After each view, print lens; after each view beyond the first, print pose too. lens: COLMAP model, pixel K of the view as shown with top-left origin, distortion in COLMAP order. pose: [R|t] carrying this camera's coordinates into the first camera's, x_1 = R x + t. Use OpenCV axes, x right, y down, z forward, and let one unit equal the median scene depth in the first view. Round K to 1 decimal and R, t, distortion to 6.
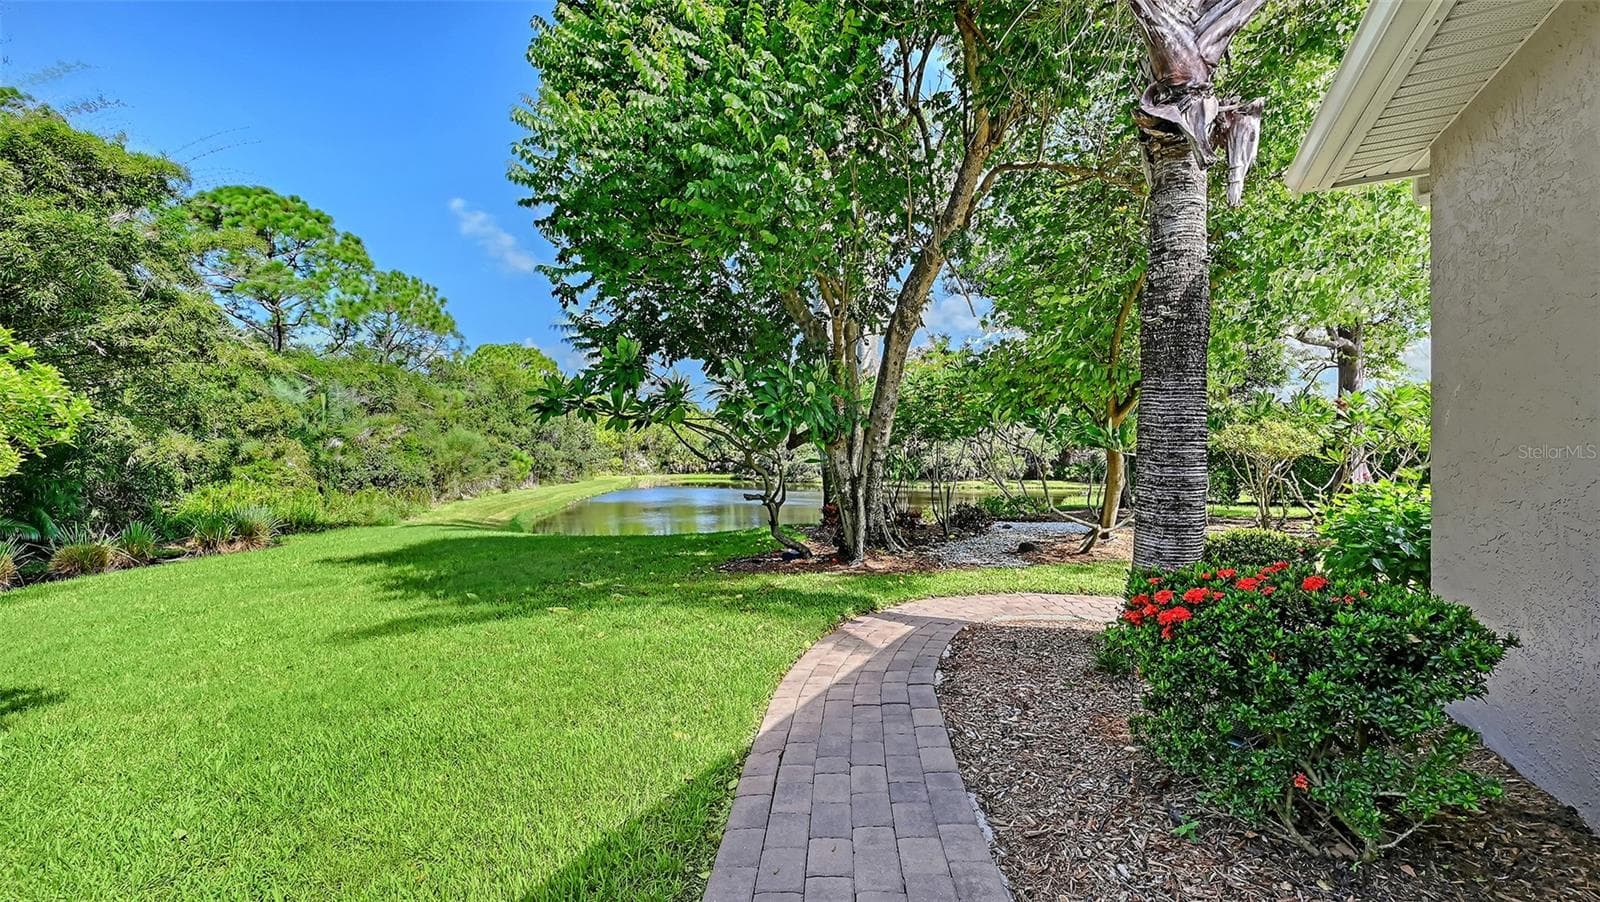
lens RADIAL K [[634.4, 0, 805.6], [0, 634.4, 466.0], [0, 0, 1]] dist [0.001405, 0.000252]
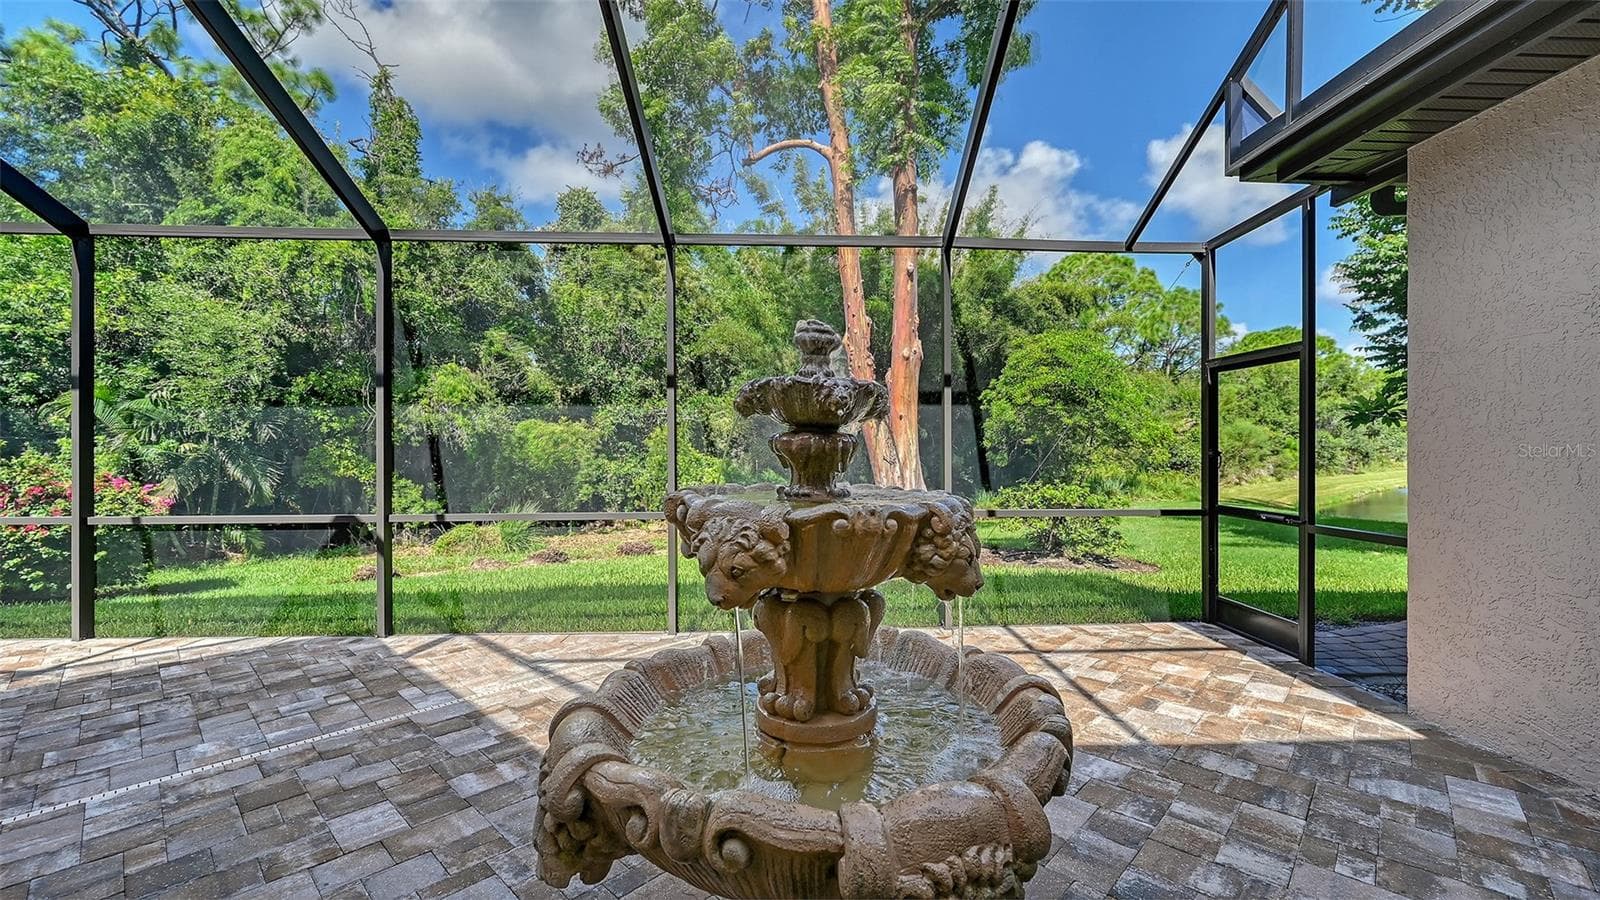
lens RADIAL K [[652.7, 0, 831.0], [0, 652.7, 446.6], [0, 0, 1]] dist [0.000005, 0.000145]
pose [[0.521185, 0.001364, -0.853442, 0.108647], [-0.009666, 0.999944, -0.004305, -0.003165], [0.853389, 0.010493, 0.521169, -0.362416]]
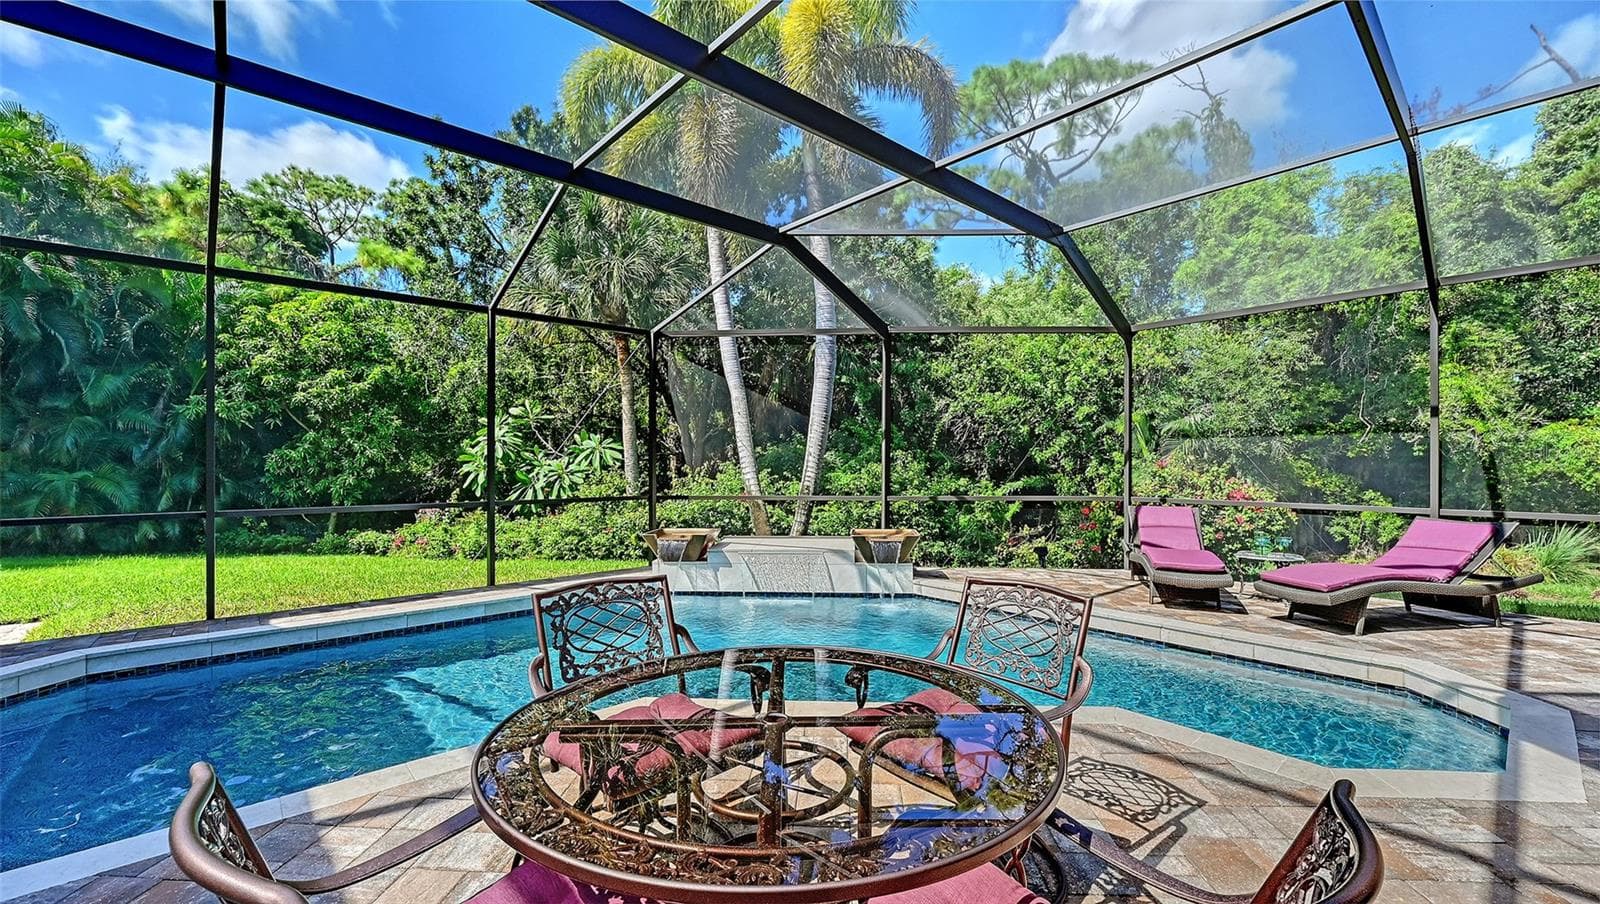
lens RADIAL K [[644.4, 0, 806.7], [0, 644.4, 450.5], [0, 0, 1]] dist [0.000999, 0.000528]
pose [[-0.334393, -0.012482, -0.942351, 0.095119], [-0.005619, 0.999921, -0.011251, 0.004667], [0.942417, 0.001533, -0.334437, -0.806525]]
